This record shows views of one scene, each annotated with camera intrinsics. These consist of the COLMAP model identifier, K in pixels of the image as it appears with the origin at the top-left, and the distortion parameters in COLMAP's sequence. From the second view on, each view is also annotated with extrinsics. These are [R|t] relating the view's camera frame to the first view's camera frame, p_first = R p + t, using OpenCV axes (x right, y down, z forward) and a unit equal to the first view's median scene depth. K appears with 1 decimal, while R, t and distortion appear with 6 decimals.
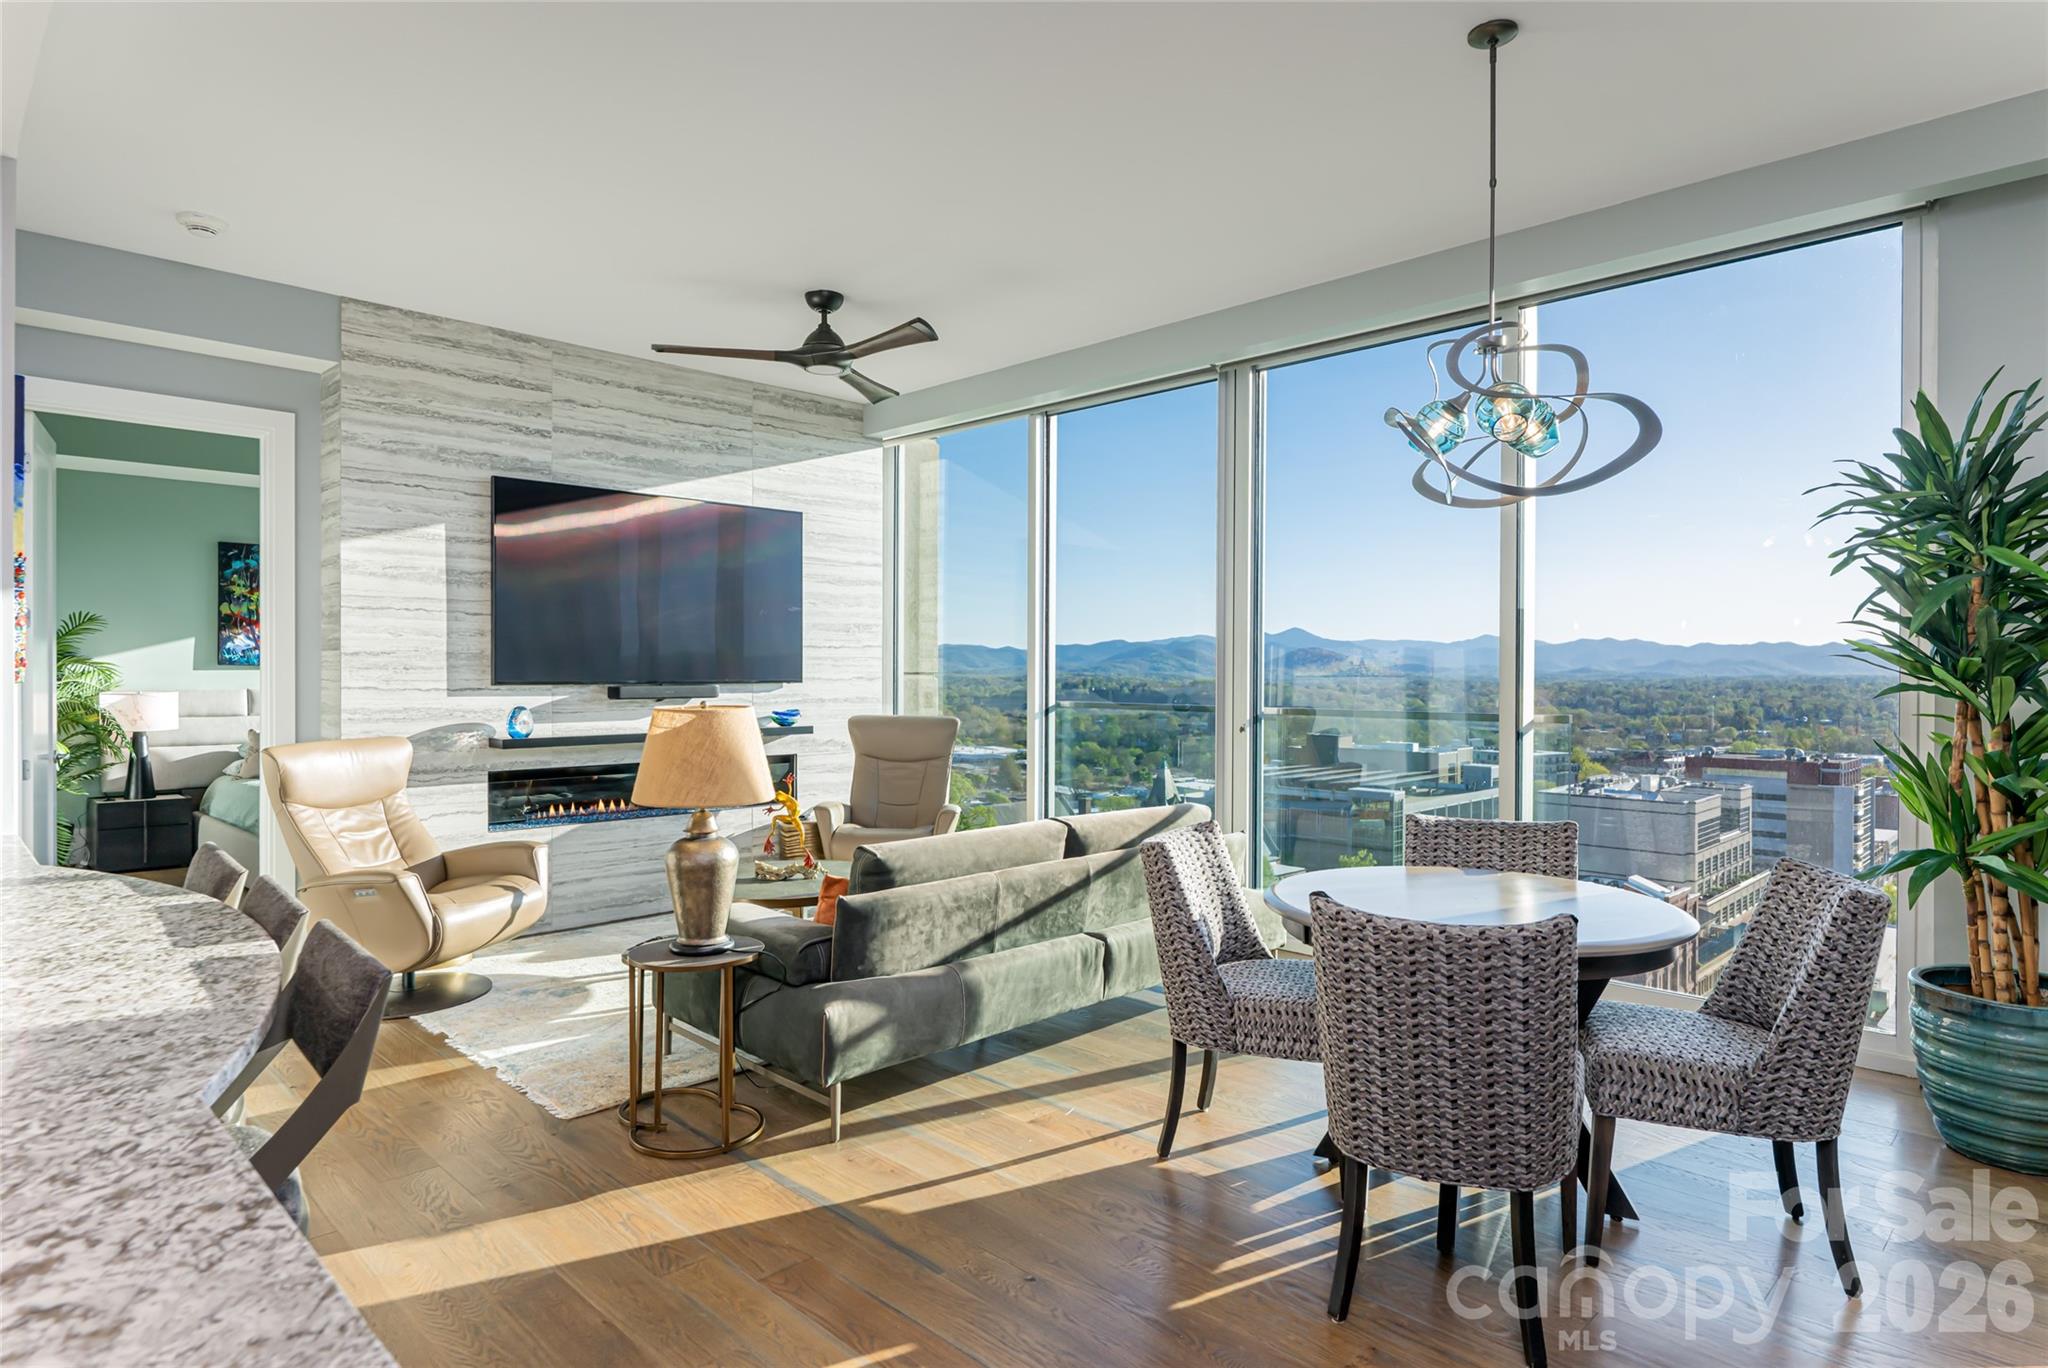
lens RADIAL K [[1130.3, 0, 1027.0], [0, 1130.3, 677.8], [0, 0, 1]] dist [-0.005024, 0.001207]
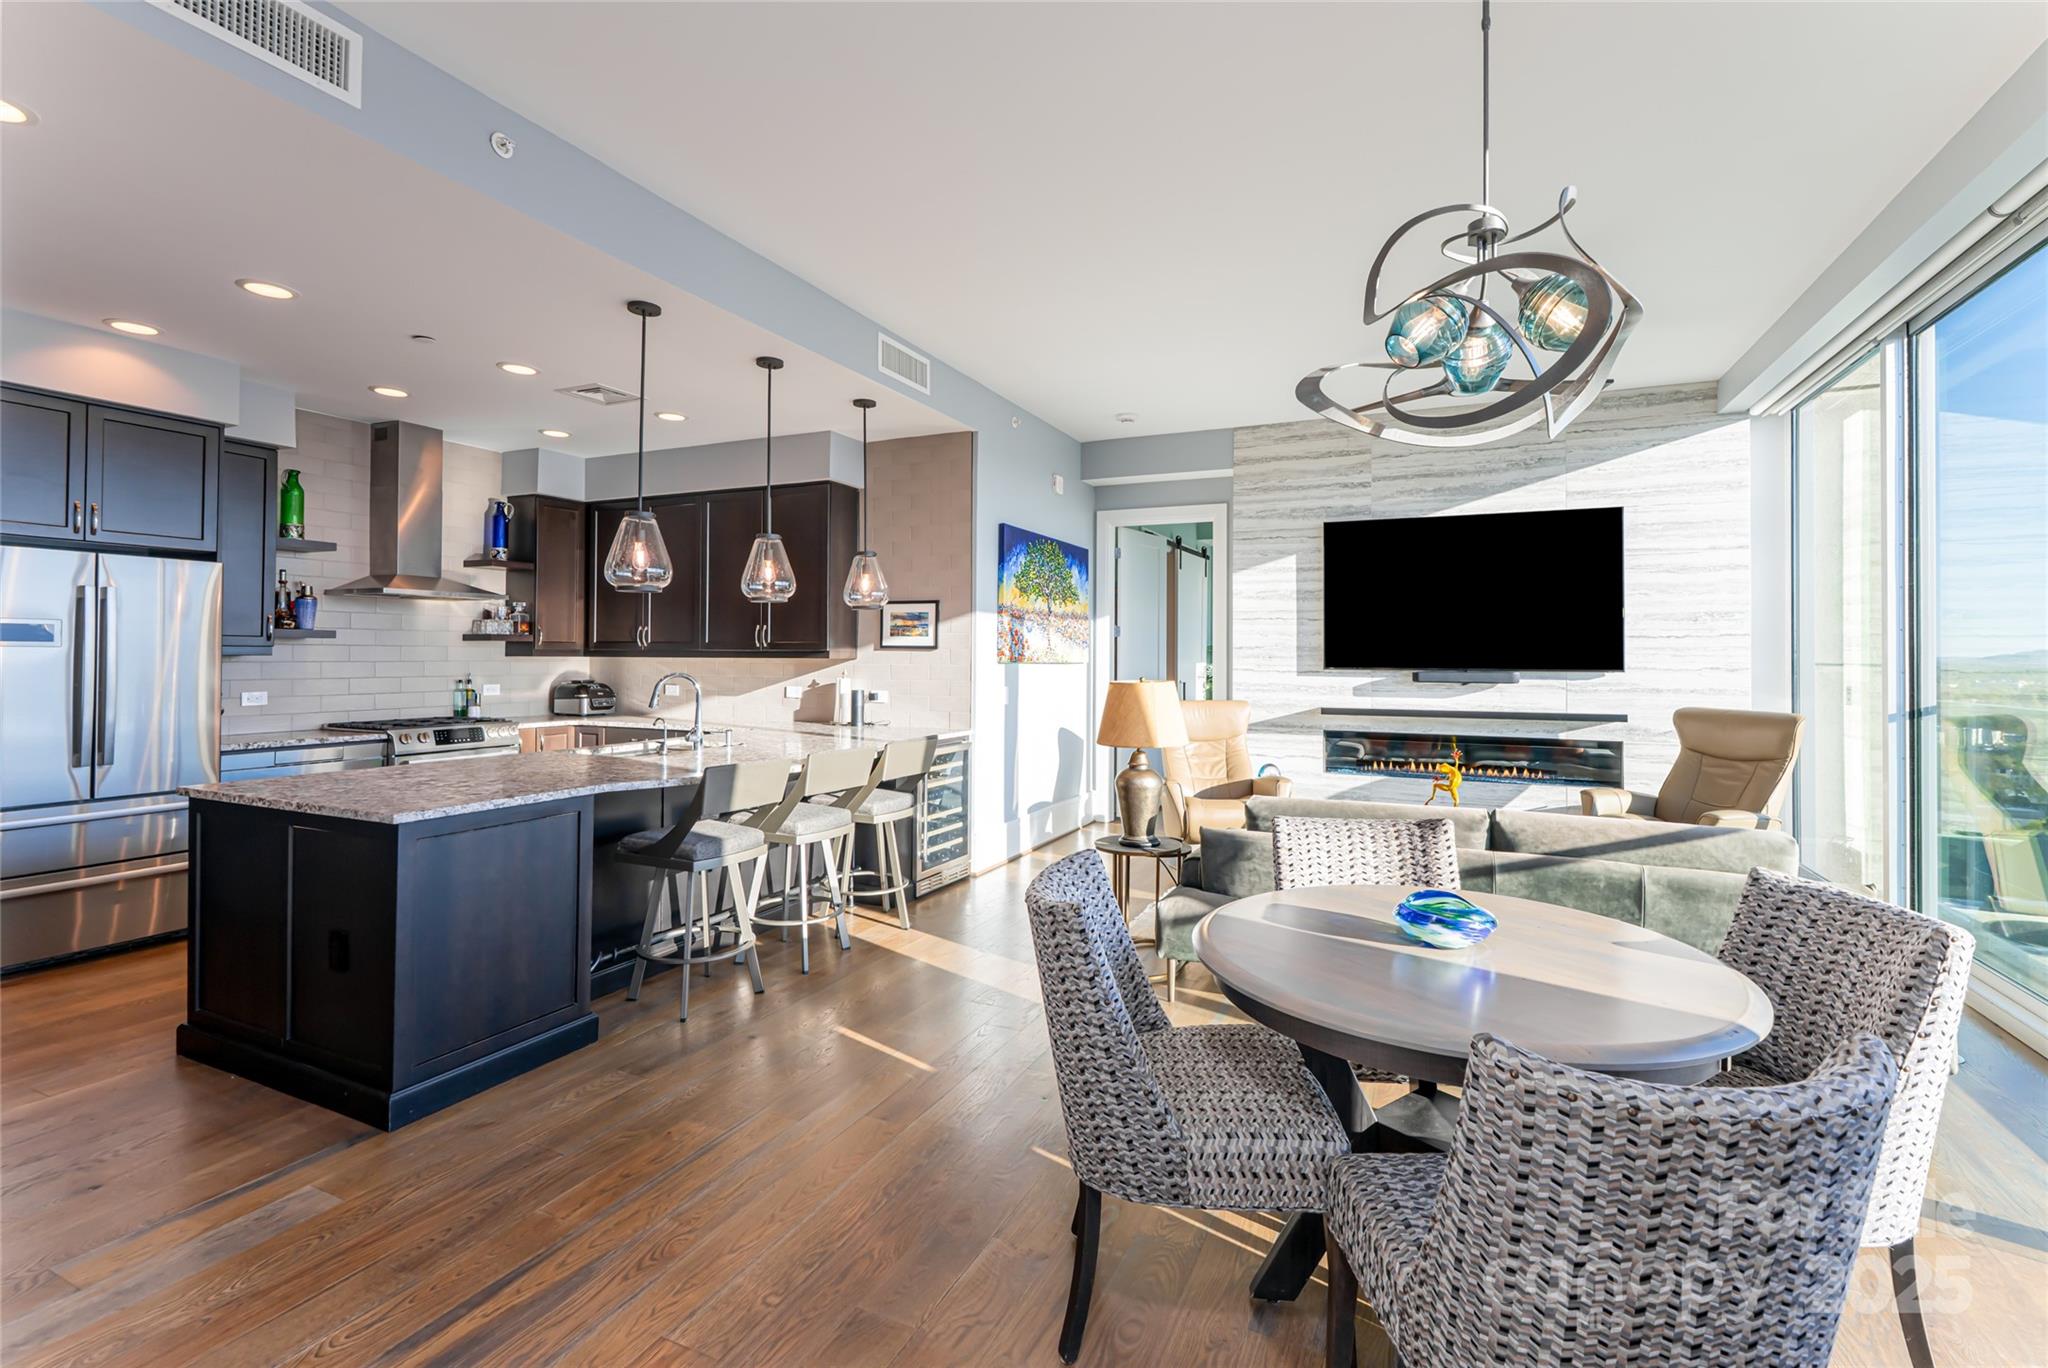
lens RADIAL K [[907.6, 0, 1054.4], [0, 907.6, 645.3], [0, 0, 1]] dist [0.003032, -0.000110]
pose [[0.360540, -0.012487, -0.932660, 0.489858], [-0.011287, 0.999779, -0.017748, 0.000445], [0.932675, 0.016926, 0.360319, 0.282493]]
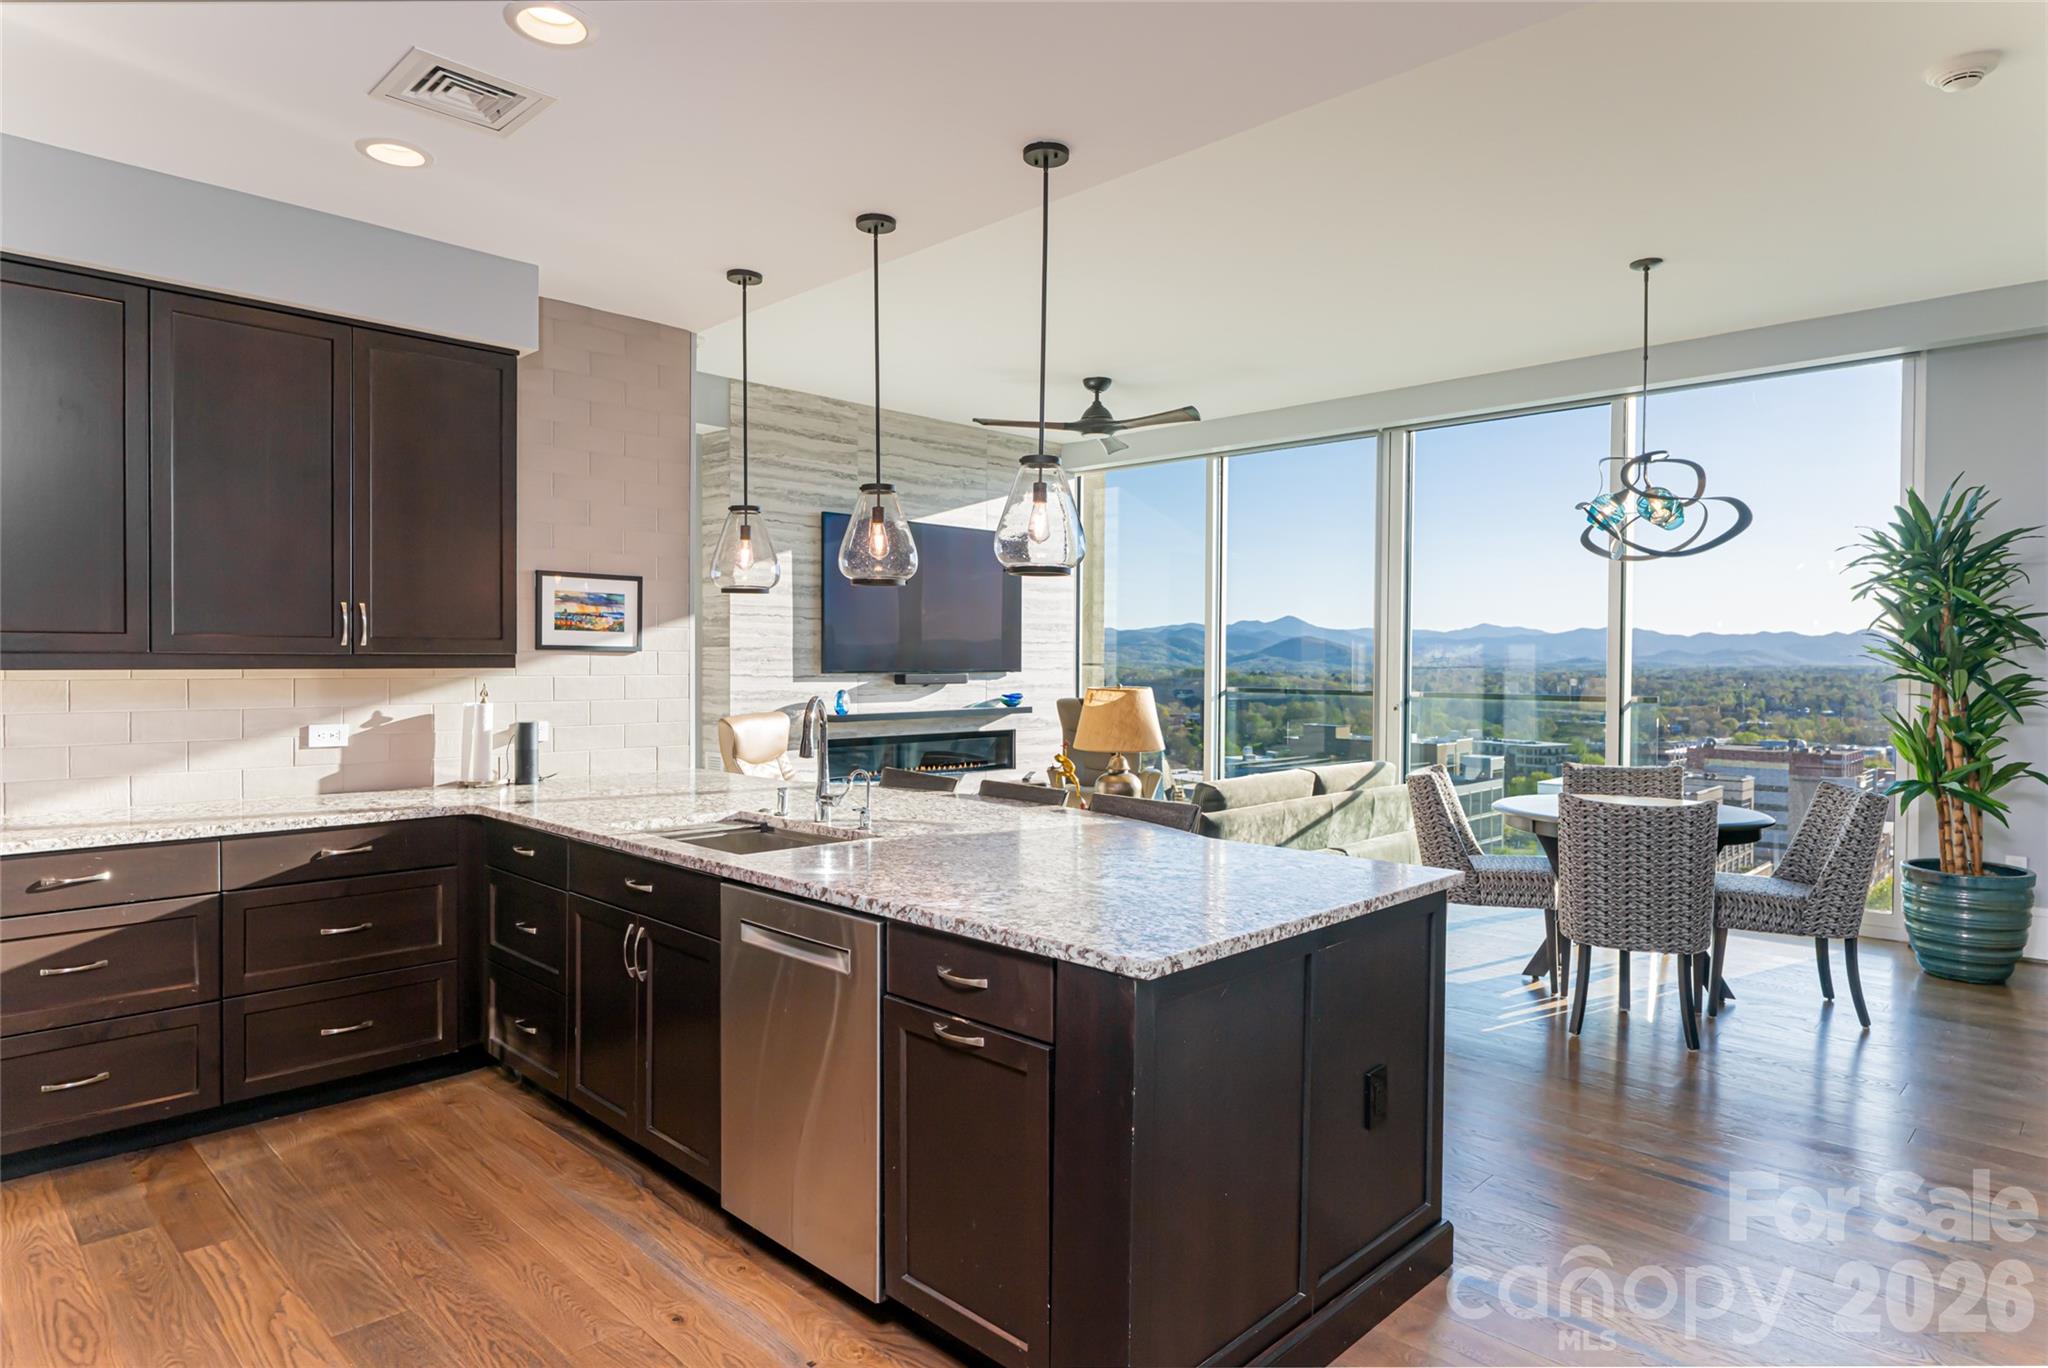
lens RADIAL K [[1162.4, 0, 1026.9], [0, 1162.4, 678.3], [0, 0, 1]] dist [-0.007897, 0.004657]
pose [[0.999936, 0.001679, 0.011176, -0.264335], [-0.001790, 0.999949, 0.009972, -0.001660], [-0.011159, -0.009992, 0.999888, -0.348800]]
